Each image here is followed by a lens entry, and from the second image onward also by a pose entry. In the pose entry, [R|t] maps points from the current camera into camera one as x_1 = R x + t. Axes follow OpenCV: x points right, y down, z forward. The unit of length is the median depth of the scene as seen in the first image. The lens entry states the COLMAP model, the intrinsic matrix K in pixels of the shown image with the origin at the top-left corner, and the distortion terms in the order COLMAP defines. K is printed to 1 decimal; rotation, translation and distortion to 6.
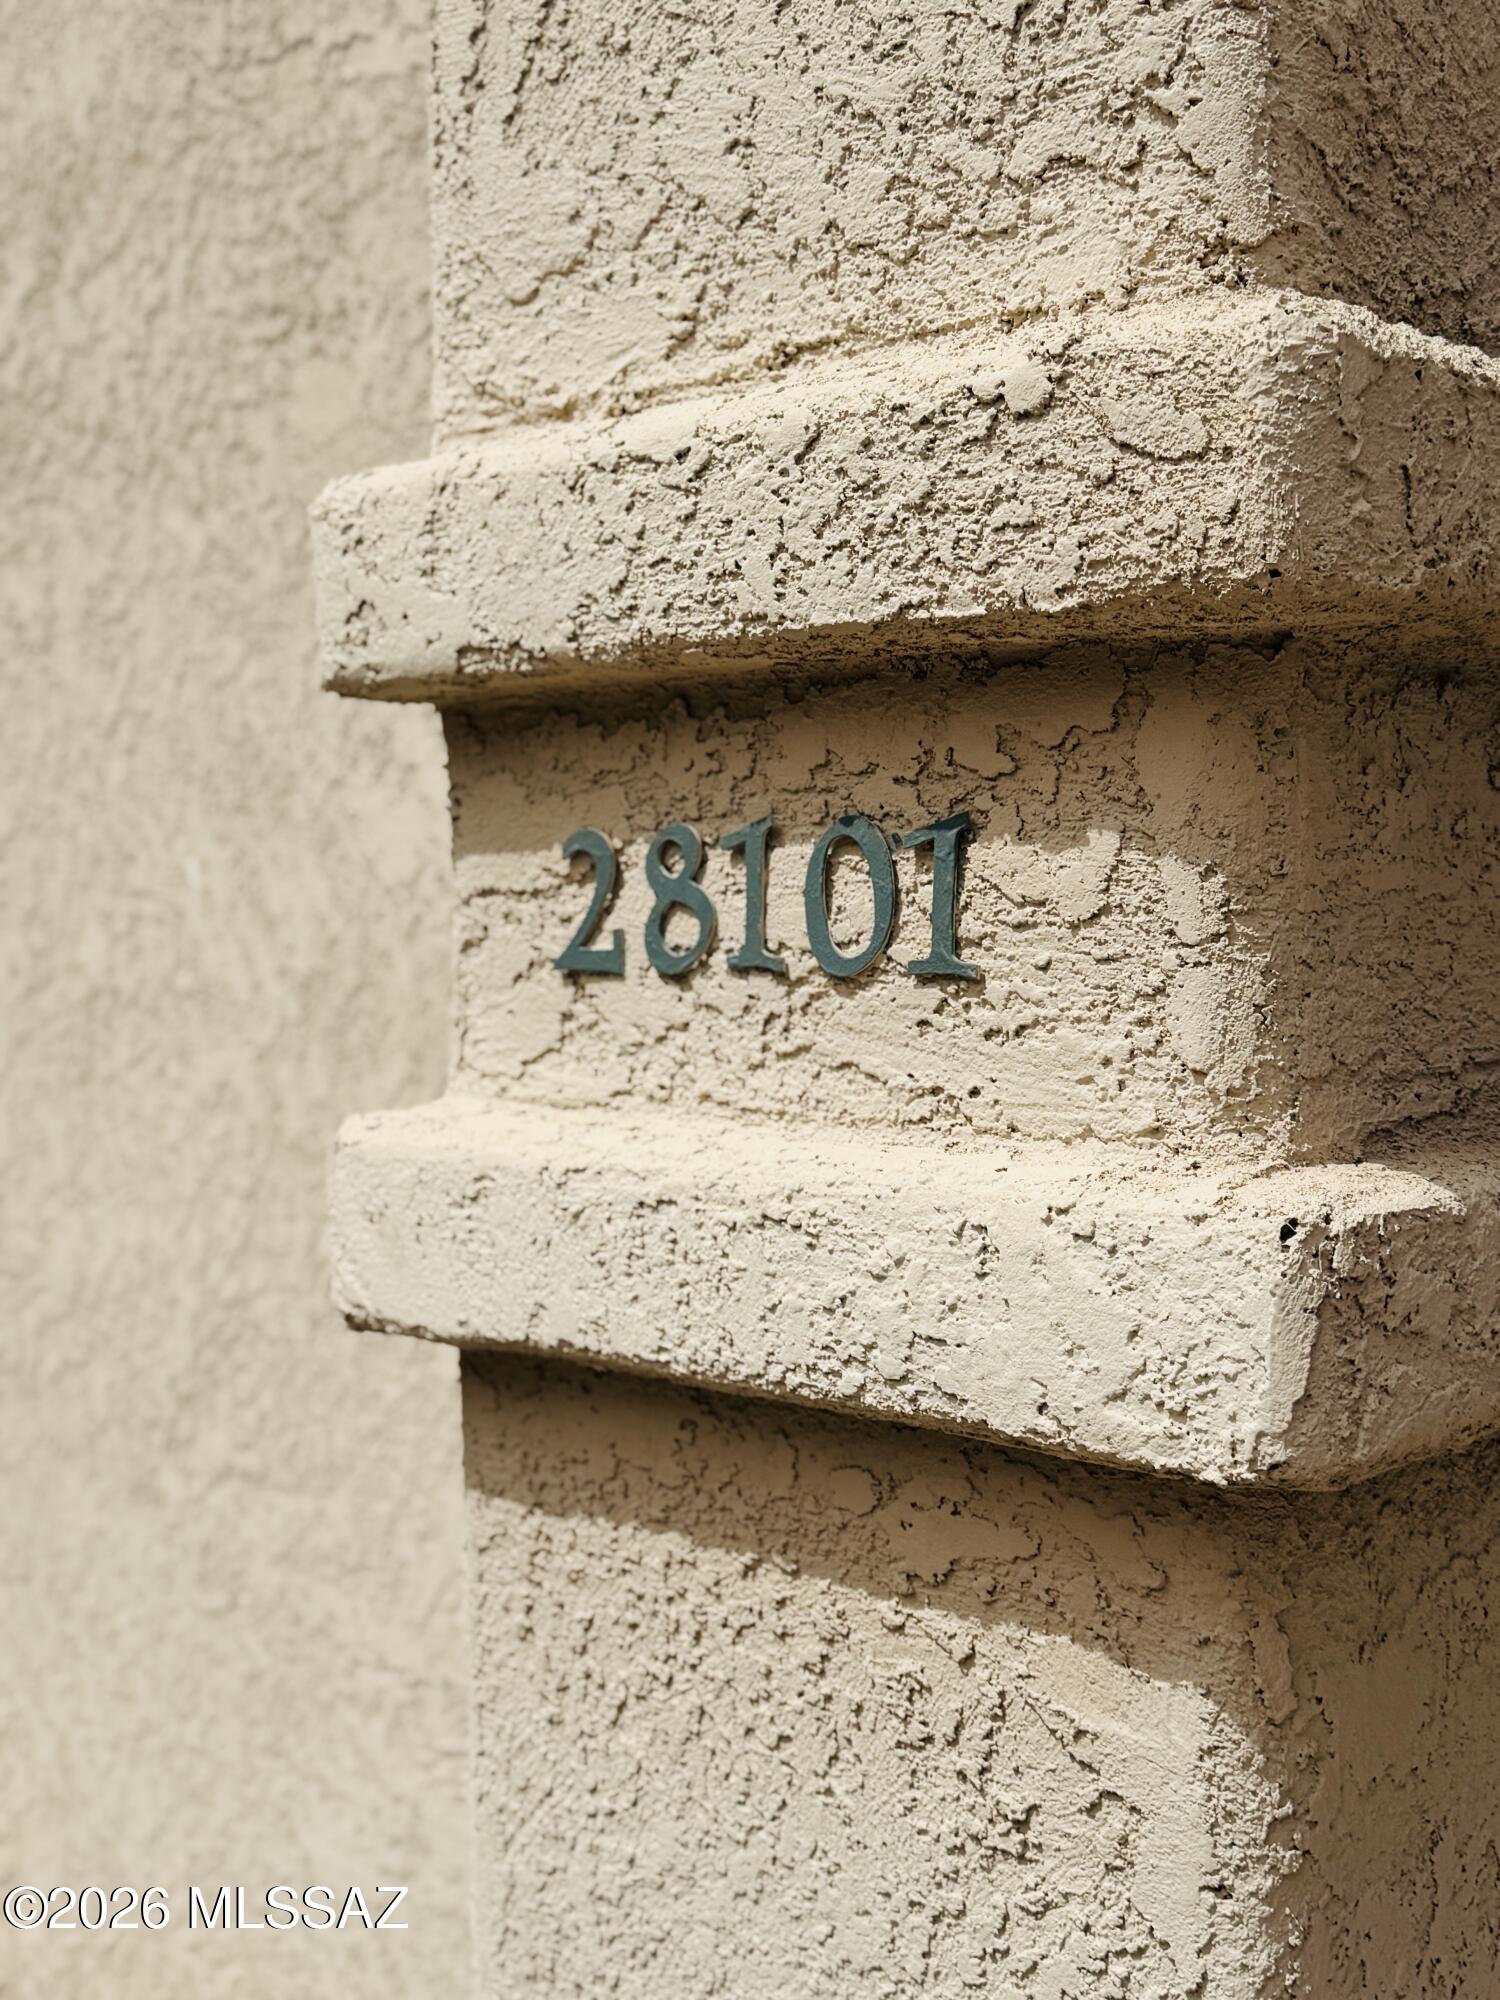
lens RADIAL K [[2449.3, 0, 750.0], [0, 2449.3, 998.3], [0, 0, 1]] dist [0.072528, 0.000000]
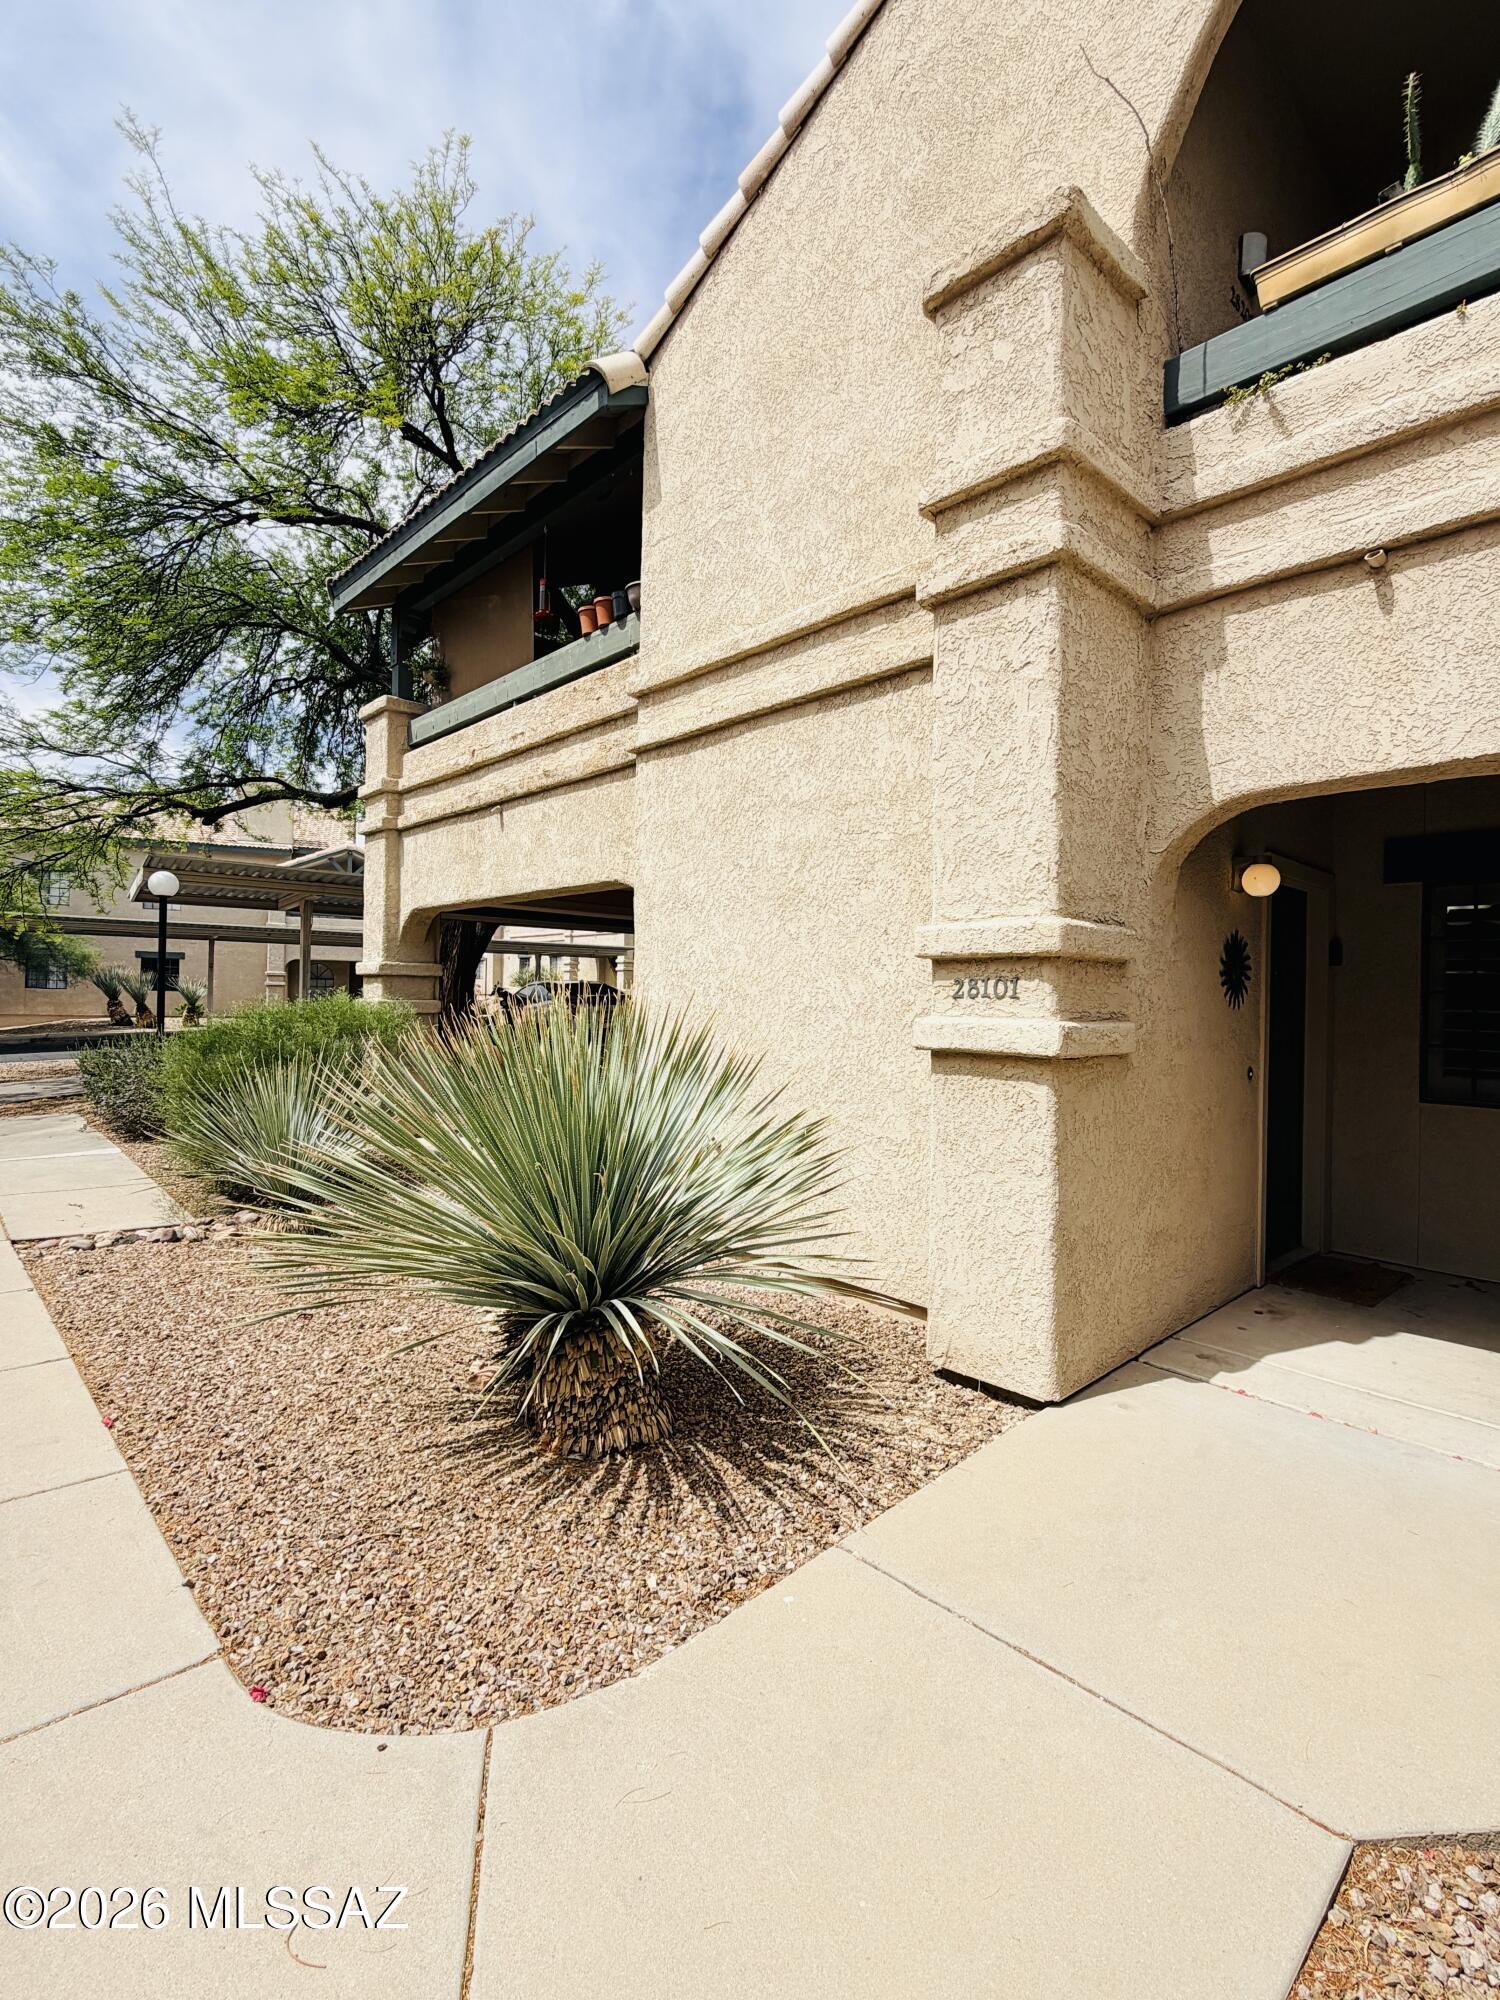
lens RADIAL K [[965.4, 0, 751.0], [0, 965.4, 1000.0], [0, 0, 1]] dist [-0.001939, 0.000546]
pose [[0.998134, 0.027837, -0.054340, -0.547313], [-0.030340, 0.998490, -0.045801, 0.152857], [0.052983, 0.047364, 0.997472, -1.956650]]
